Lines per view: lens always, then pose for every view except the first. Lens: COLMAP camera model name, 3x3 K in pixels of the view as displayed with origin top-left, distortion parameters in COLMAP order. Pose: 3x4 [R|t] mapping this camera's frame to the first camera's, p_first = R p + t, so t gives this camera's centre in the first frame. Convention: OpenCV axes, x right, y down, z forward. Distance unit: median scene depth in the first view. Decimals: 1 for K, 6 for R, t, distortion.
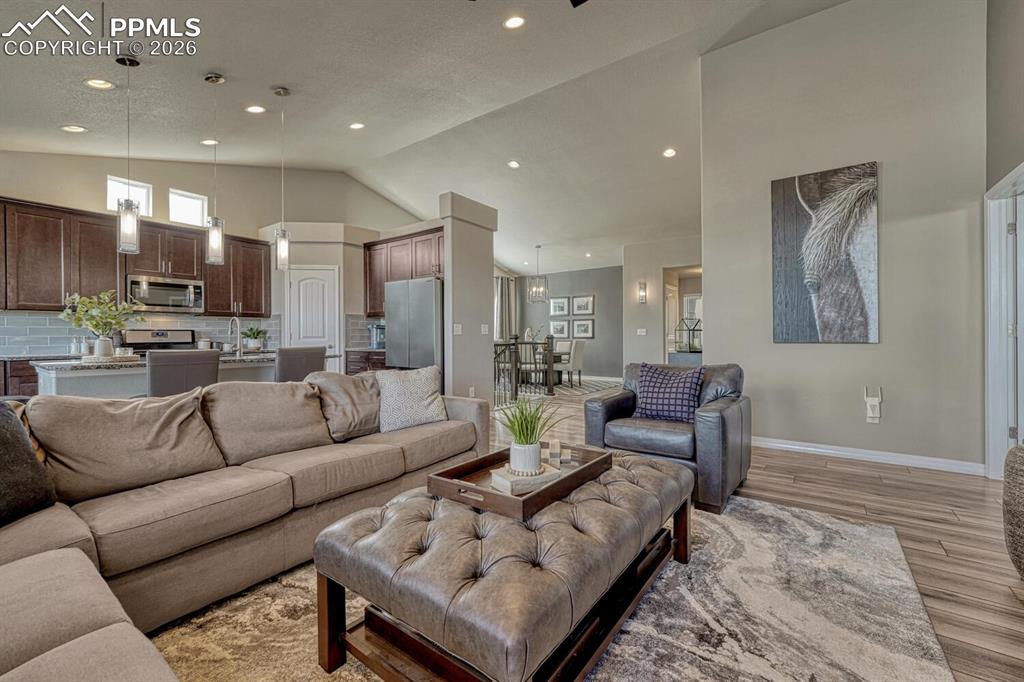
lens RADIAL K [[416.3, 0, 504.0], [0, 416.3, 337.4], [0, 0, 1]] dist [-0.007954, 0.001111]
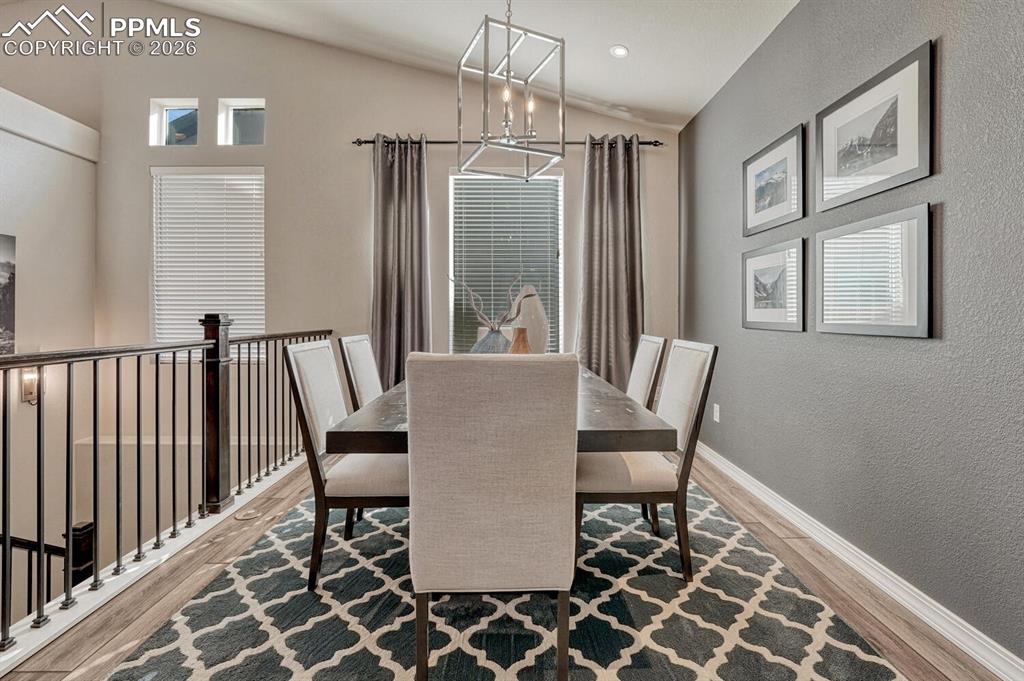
lens RADIAL K [[442.3, 0, 513.3], [0, 442.3, 312.0], [0, 0, 1]] dist [-0.010354, 0.002736]
pose [[0.612882, -0.000547, -0.790174, 0.292384], [-0.004935, 0.999978, -0.004521, -0.006580], [0.790159, 0.006670, 0.612865, 0.929545]]
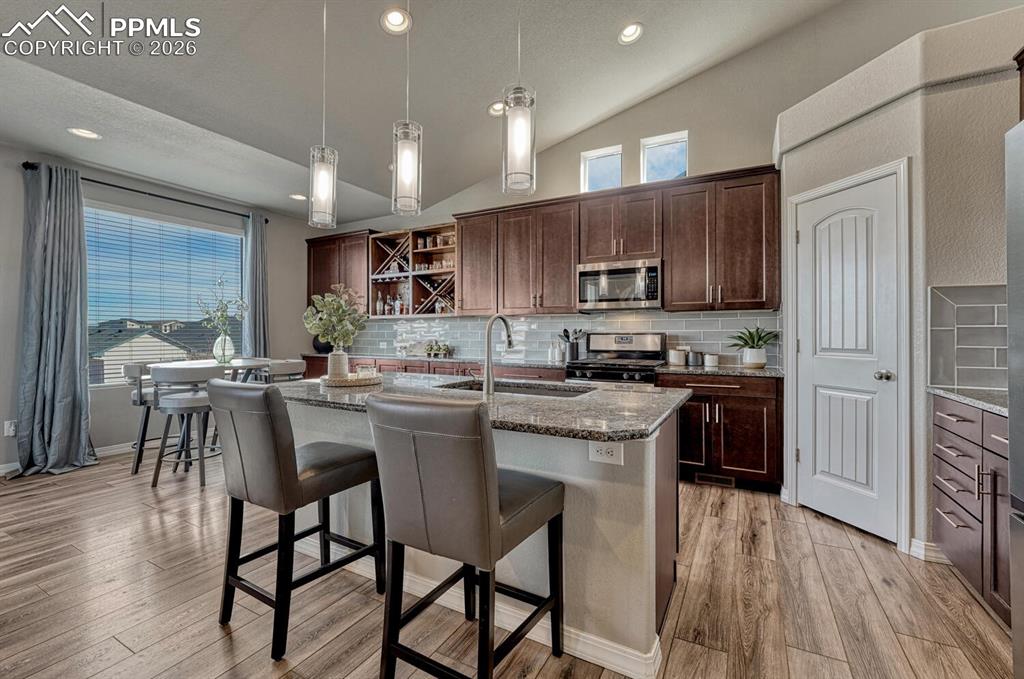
lens RADIAL K [[442.3, 0, 525.4], [0, 442.3, 332.4], [0, 0, 1]] dist [-0.010354, 0.002736]
pose [[0.144693, 0.003399, -0.989471, -0.045789], [-0.001648, 0.999994, 0.003194, -0.013742], [0.989475, 0.001169, 0.144697, 0.437552]]
